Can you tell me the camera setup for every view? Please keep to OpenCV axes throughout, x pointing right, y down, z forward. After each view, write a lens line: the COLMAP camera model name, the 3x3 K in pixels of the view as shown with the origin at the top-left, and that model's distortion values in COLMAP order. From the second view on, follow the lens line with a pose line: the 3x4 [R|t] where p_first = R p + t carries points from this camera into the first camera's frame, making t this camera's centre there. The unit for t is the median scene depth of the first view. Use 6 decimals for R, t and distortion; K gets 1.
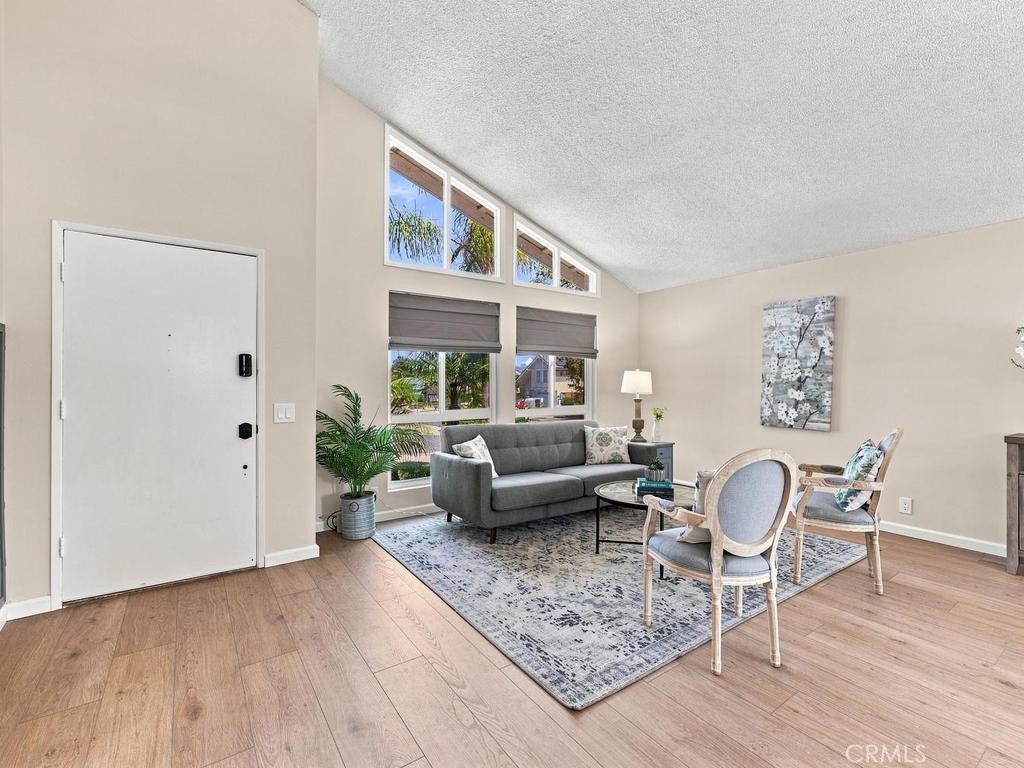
lens RADIAL K [[465.8, 0, 507.9], [0, 465.8, 387.9], [0, 0, 1]] dist [-0.000588, 0.000435]
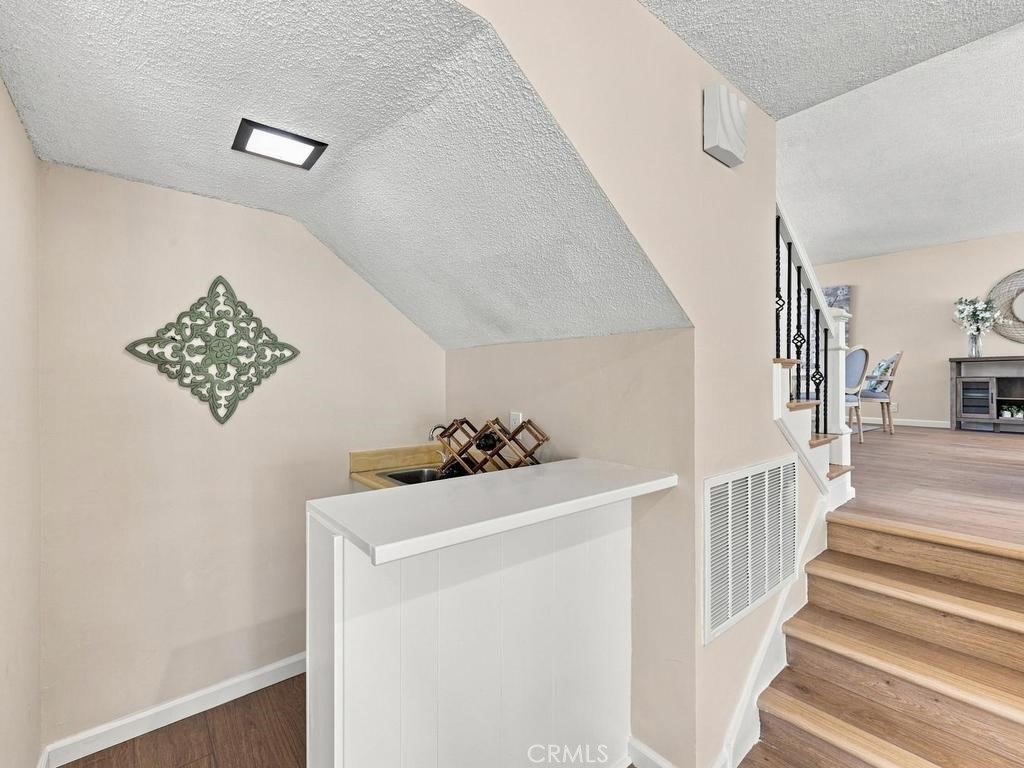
lens RADIAL K [[465.8, 0, 517.1], [0, 465.8, 379.0], [0, 0, 1]] dist [-0.000588, 0.000435]
pose [[0.996259, -0.001188, 0.086409, -0.953166], [0.001720, 0.999980, -0.006083, 0.220914], [-0.086400, 0.006209, 0.996241, -0.826267]]
